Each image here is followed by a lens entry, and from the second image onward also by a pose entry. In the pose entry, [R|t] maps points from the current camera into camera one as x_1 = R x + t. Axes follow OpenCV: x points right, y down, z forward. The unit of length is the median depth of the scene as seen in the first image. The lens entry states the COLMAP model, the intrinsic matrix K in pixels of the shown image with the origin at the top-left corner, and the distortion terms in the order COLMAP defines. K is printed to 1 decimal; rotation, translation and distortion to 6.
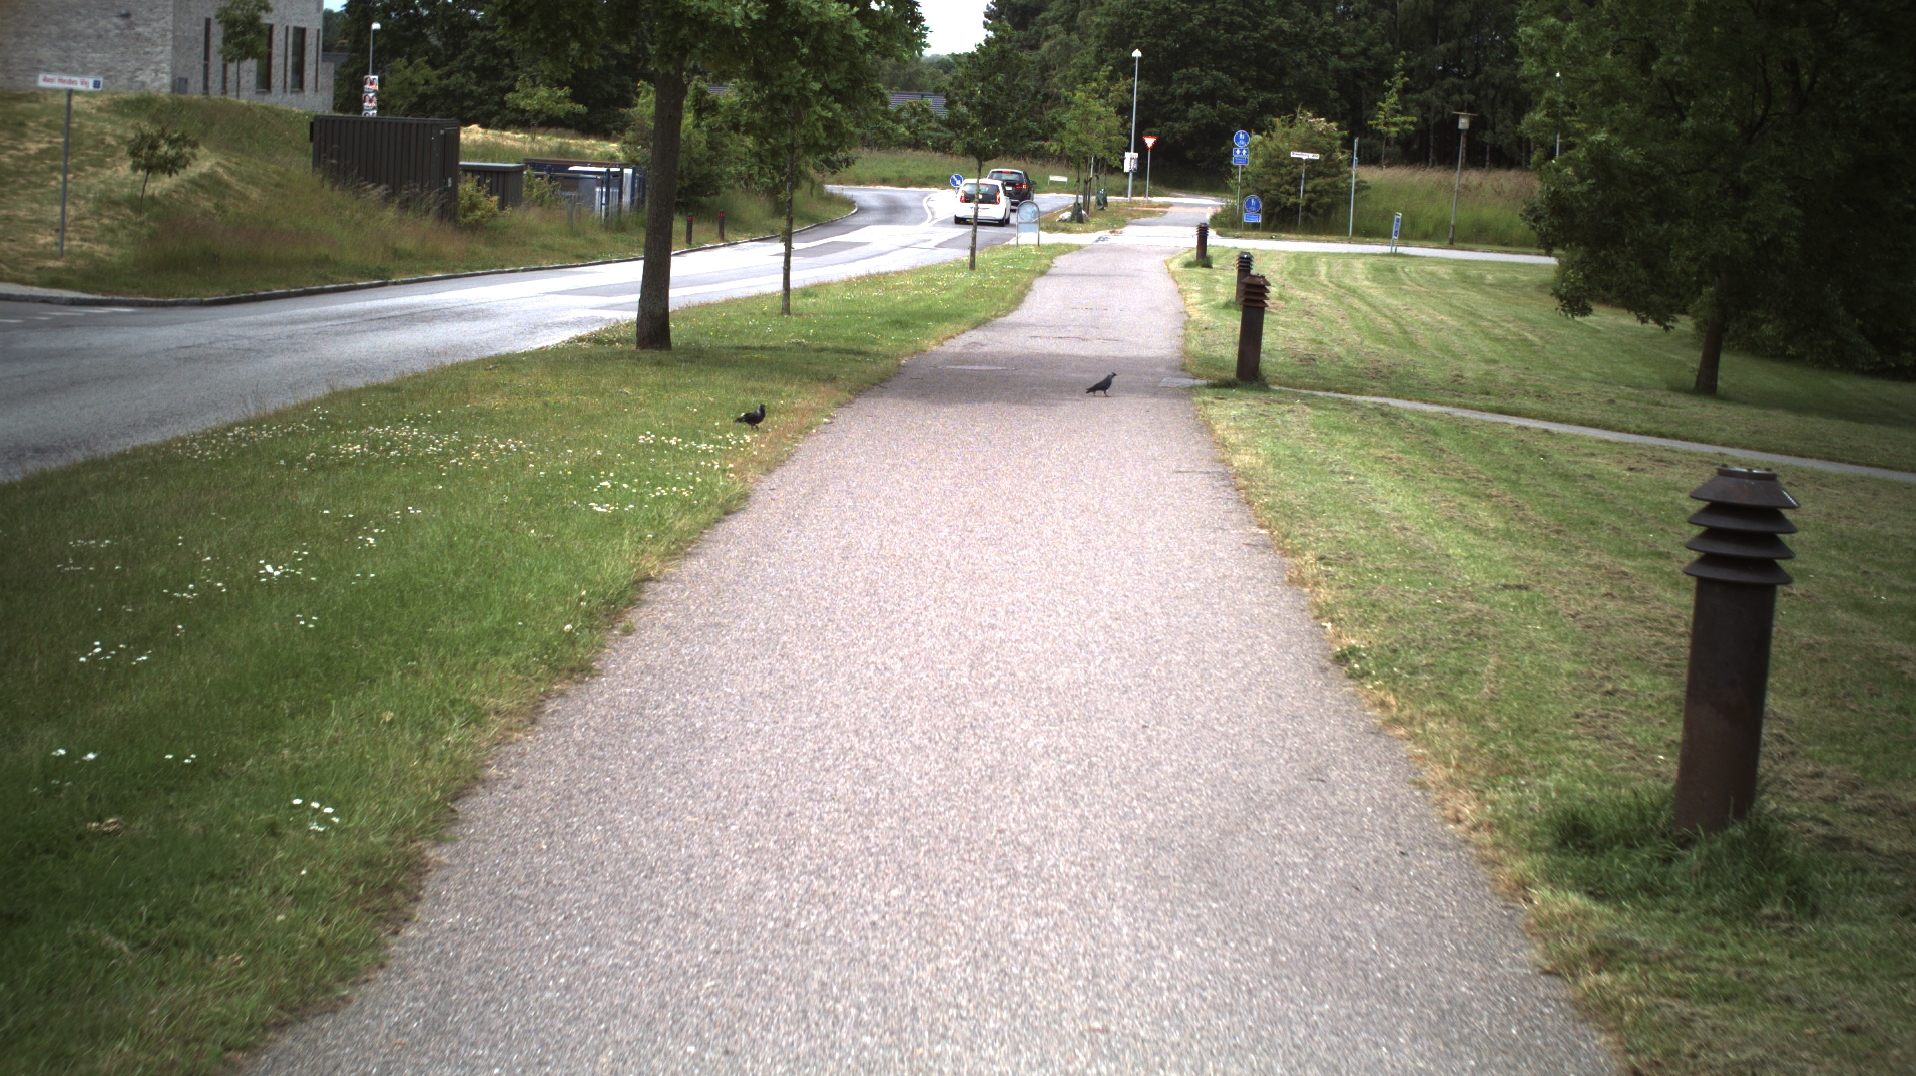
lens RADIAL K [[3401.3, 0, 958.0], [0, 3401.3, 538.0], [0, 0, 1]] dist [-0.305215, 0.449735]
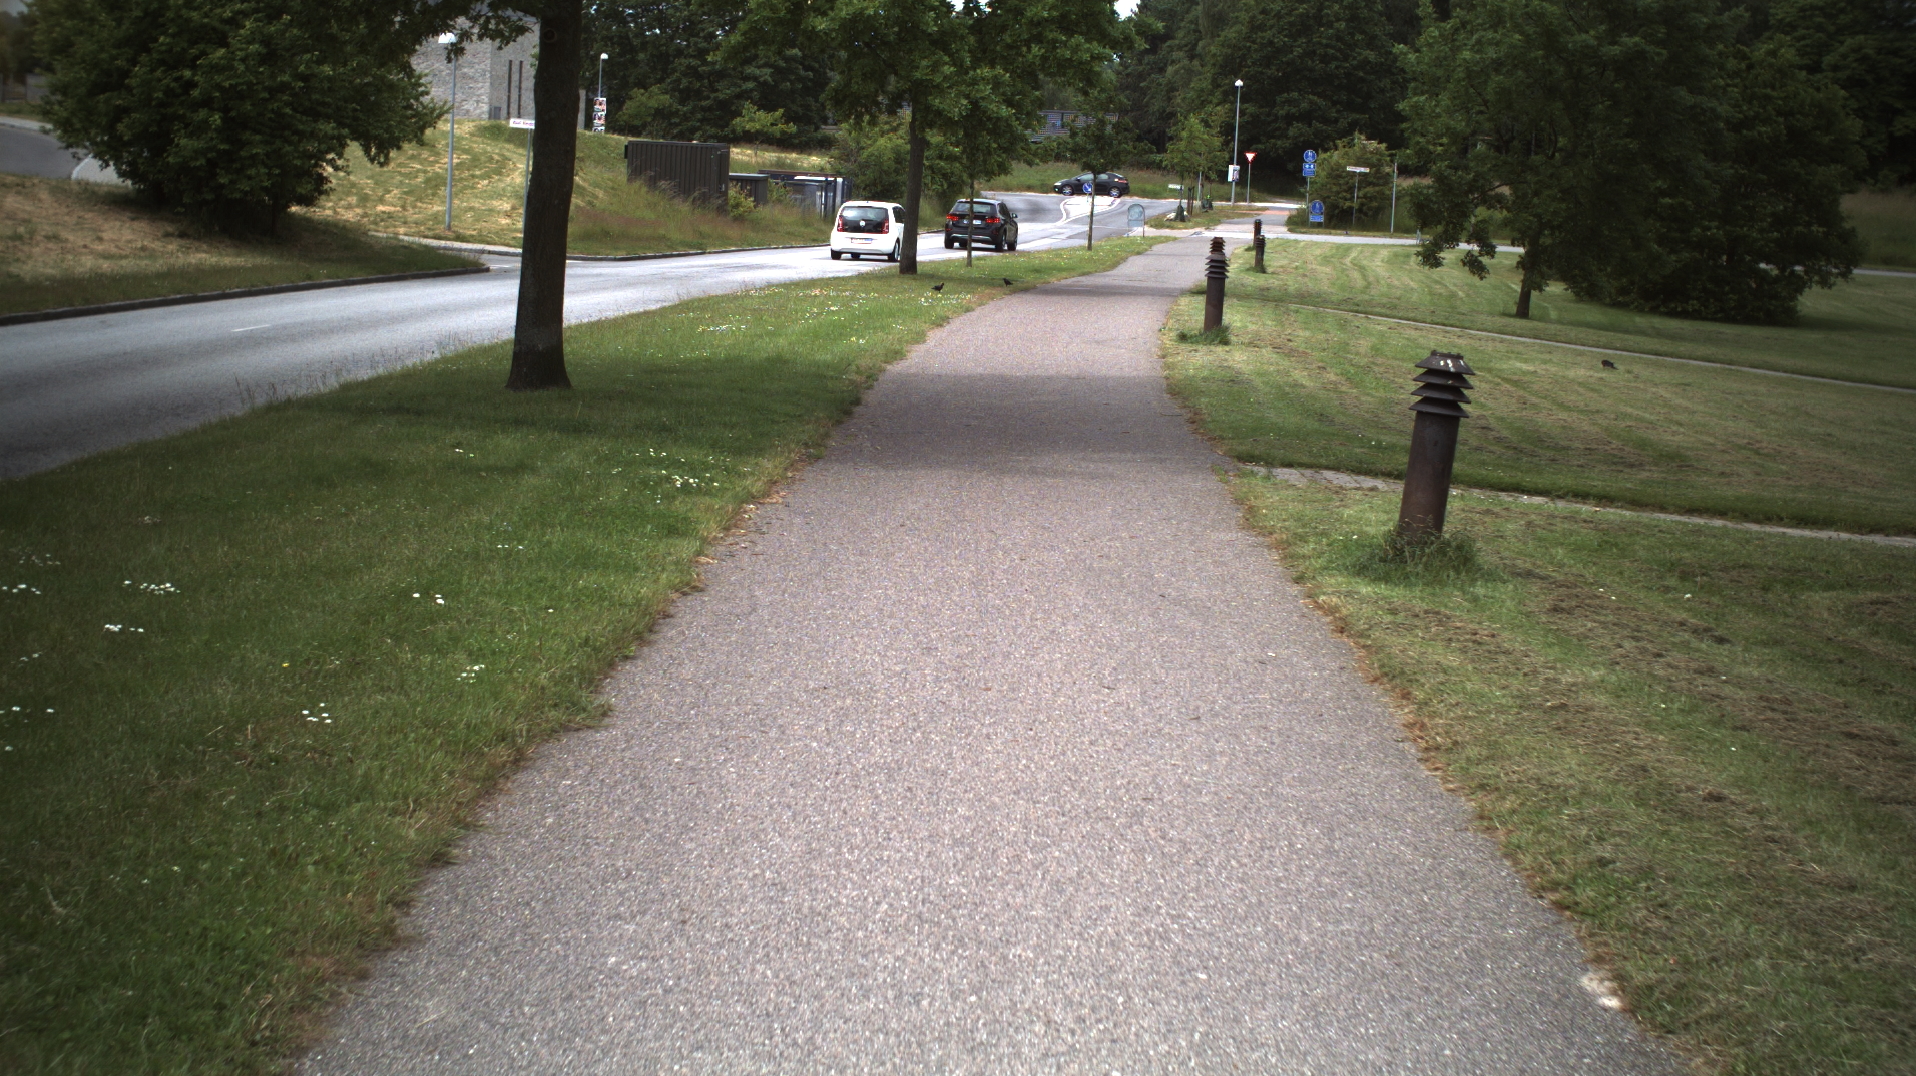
lens RADIAL K [[3401.3, 0, 958.0], [0, 3401.3, 538.0], [0, 0, 1]] dist [-0.305215, 0.449735]
pose [[0.999082, 0.006442, -0.042361, 0.007232], [-0.006528, 0.999977, -0.001876, 0.032423], [0.042348, 0.002151, 0.999101, -0.308892]]
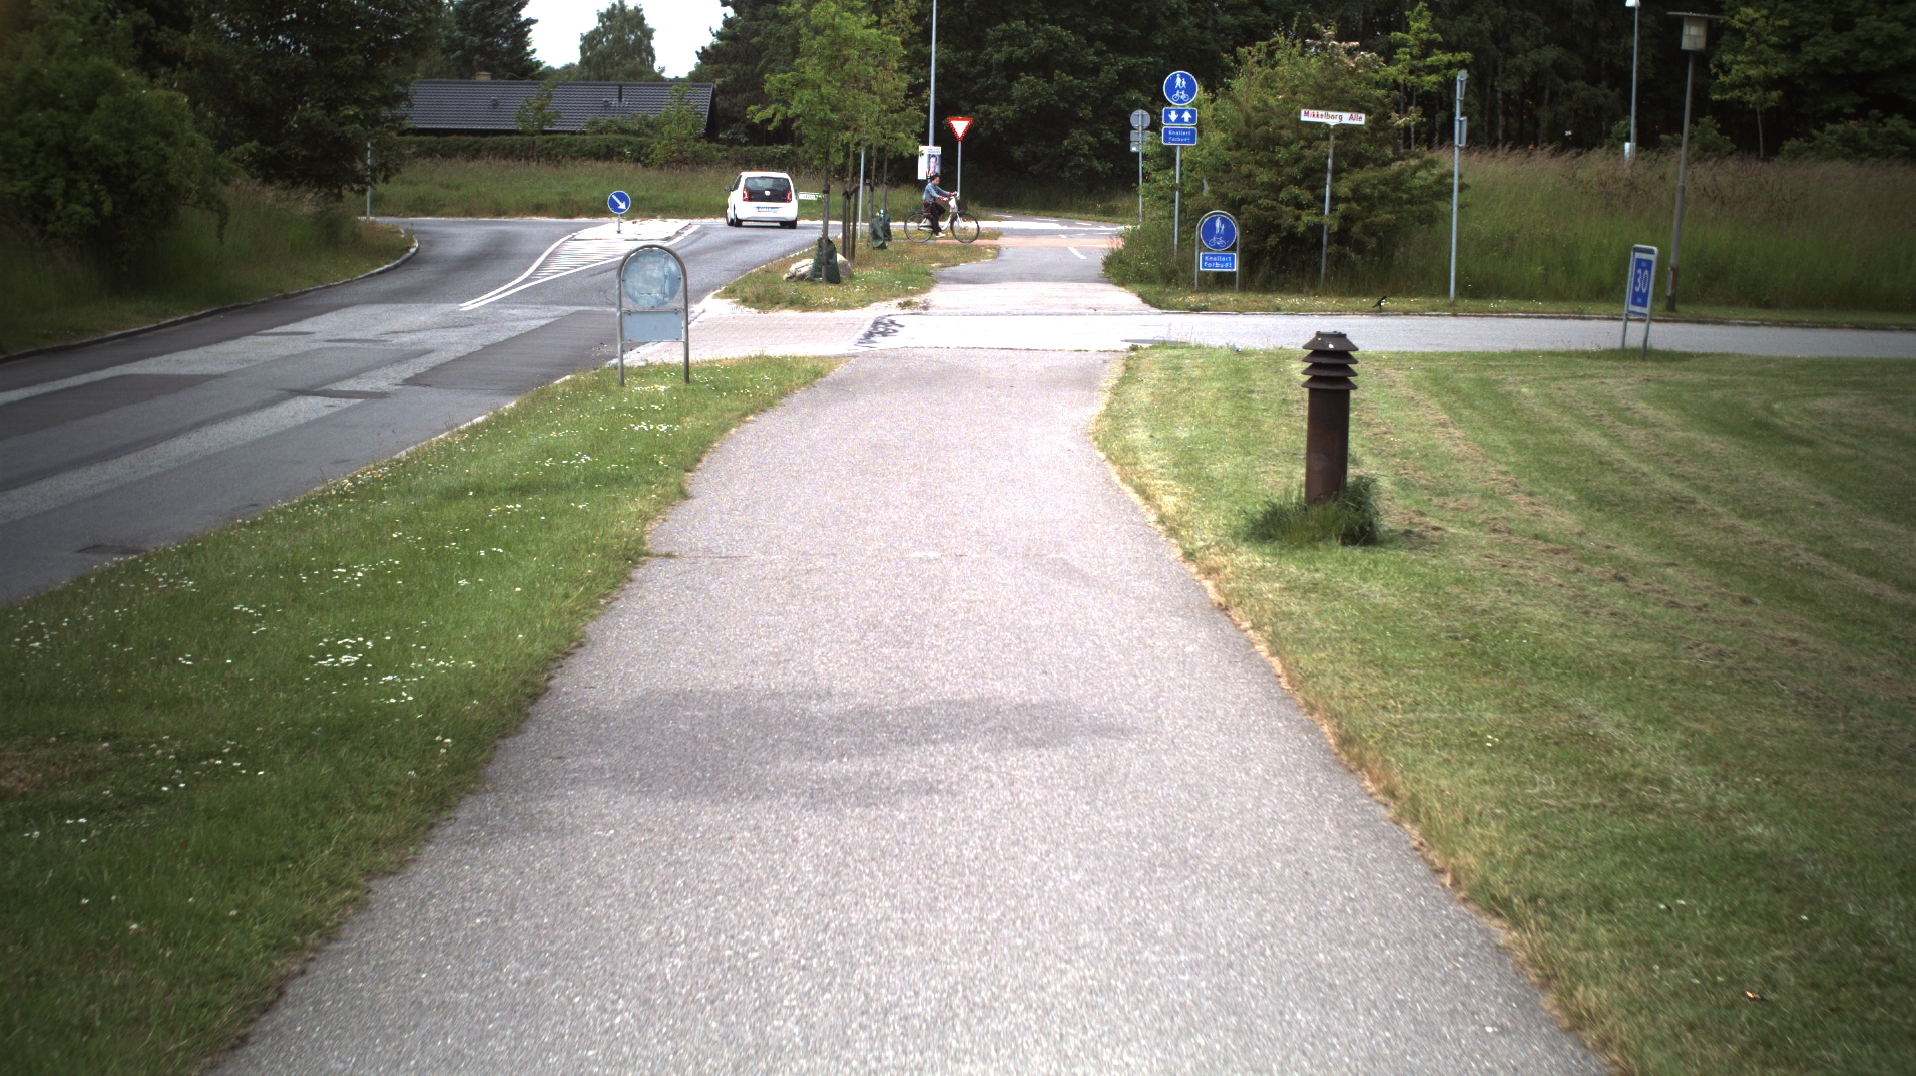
lens RADIAL K [[3401.3, 0, 958.0], [0, 3401.3, 538.0], [0, 0, 1]] dist [-0.305215, 0.449735]
pose [[0.997623, -0.031845, 0.061105, 0.026938], [0.032323, 0.999454, -0.006843, -0.062205], [-0.060854, 0.008801, 0.998108, 0.615931]]
